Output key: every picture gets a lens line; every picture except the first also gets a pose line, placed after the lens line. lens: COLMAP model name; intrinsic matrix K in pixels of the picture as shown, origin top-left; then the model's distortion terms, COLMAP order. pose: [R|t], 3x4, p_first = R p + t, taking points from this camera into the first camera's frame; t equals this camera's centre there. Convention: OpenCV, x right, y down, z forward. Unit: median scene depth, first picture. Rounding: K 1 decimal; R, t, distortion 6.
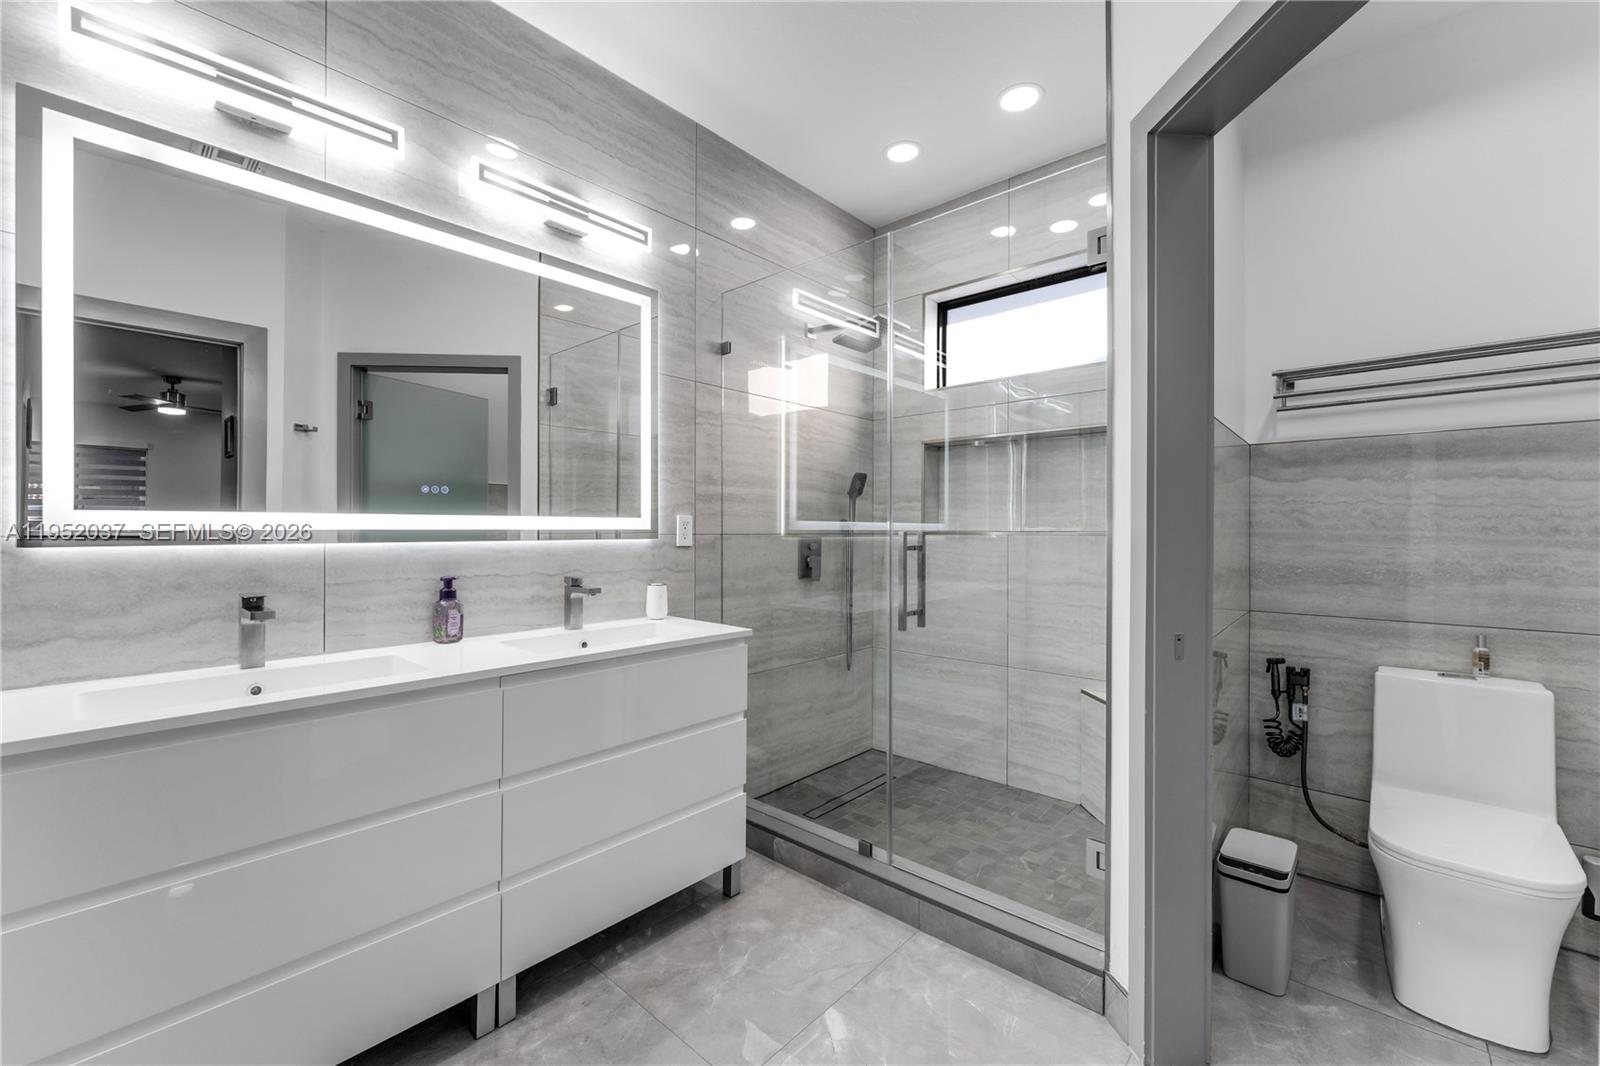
lens RADIAL K [[670.2, 0, 788.0], [0, 670.2, 530.1], [0, 0, 1]] dist [0.002817, 0.000245]
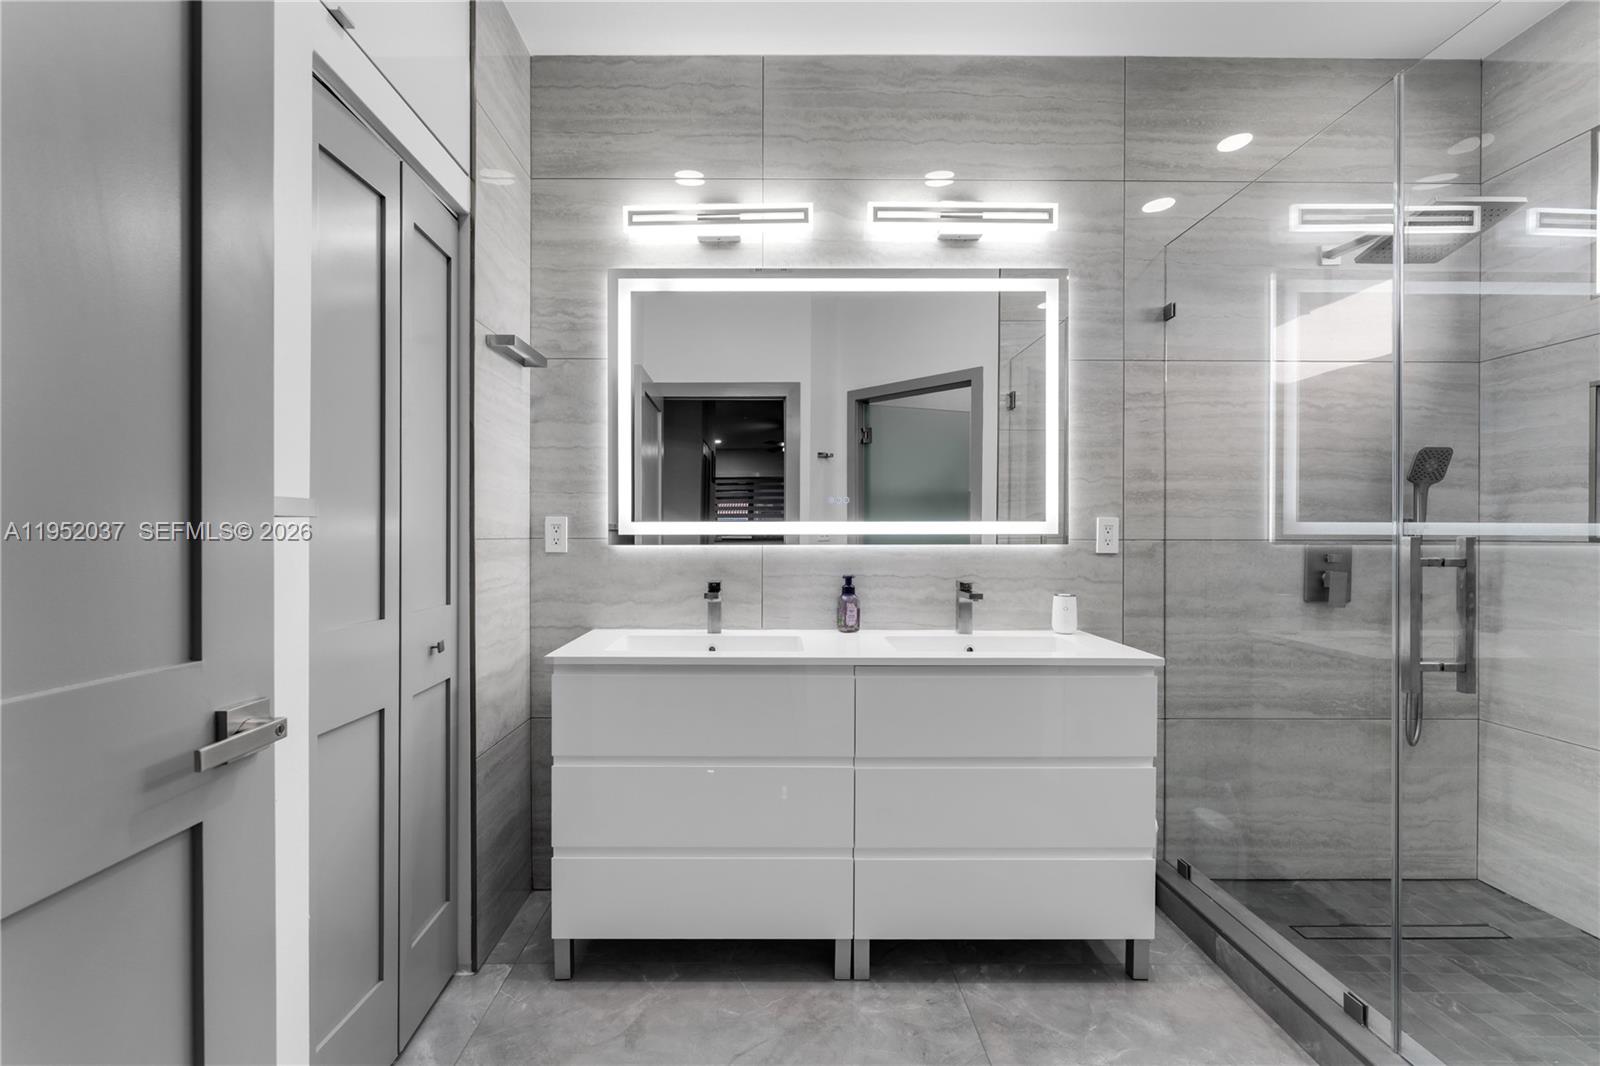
lens RADIAL K [[670.2, 0, 788.4], [0, 670.2, 535.3], [0, 0, 1]] dist [0.002817, 0.000245]
pose [[0.668001, 0.000041, -0.744160, 0.219532], [-0.000680, 1.000000, -0.000555, 0.001444], [0.744160, 0.000877, 0.668001, 0.116754]]
